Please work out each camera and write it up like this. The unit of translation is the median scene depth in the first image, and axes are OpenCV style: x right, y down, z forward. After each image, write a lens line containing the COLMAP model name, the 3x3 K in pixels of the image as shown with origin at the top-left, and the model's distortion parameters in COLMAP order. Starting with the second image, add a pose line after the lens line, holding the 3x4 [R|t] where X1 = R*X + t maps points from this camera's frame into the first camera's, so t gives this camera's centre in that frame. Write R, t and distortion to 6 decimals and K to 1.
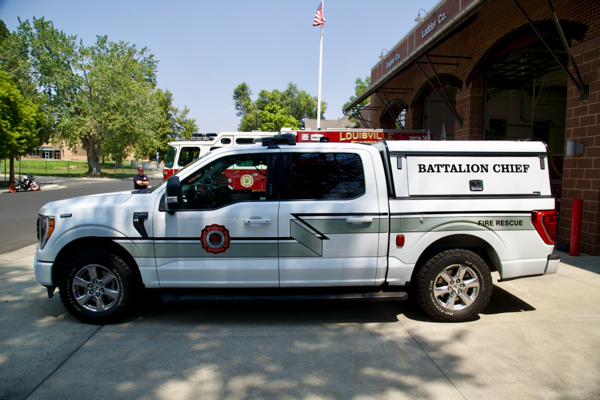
lens RADIAL K [[416.5, 0, 297.0], [0, 416.5, 200.4], [0, 0, 1]] dist [-0.119765, 0.071147]
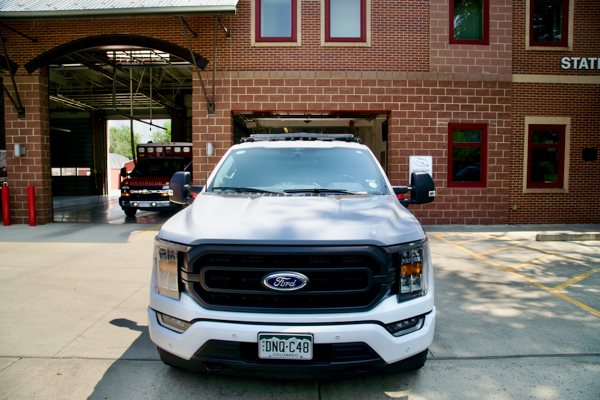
lens RADIAL K [[416.5, 0, 297.0], [0, 416.5, 200.4], [0, 0, 1]] dist [-0.119765, 0.071147]
pose [[0.069861, -0.085635, 0.993874, -0.430268], [0.076230, 0.993854, 0.080275, -0.030084], [-0.994640, 0.070155, 0.075959, 0.385742]]
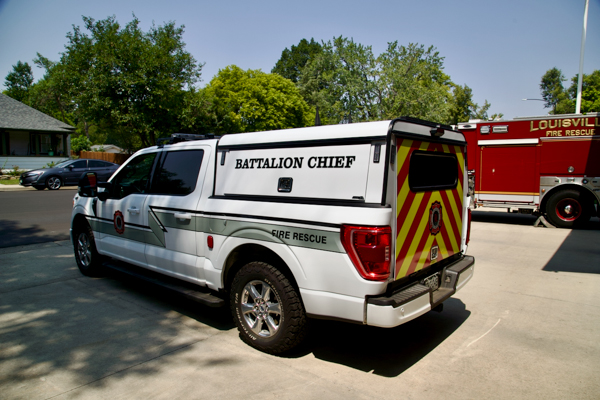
lens RADIAL K [[416.5, 0, 297.0], [0, 416.5, 200.4], [0, 0, 1]] dist [-0.119765, 0.071147]
pose [[0.737786, 0.051373, -0.673077, 0.340688], [-0.048369, 0.998560, 0.023196, -0.009152], [0.673300, 0.015442, 0.739208, 0.148433]]
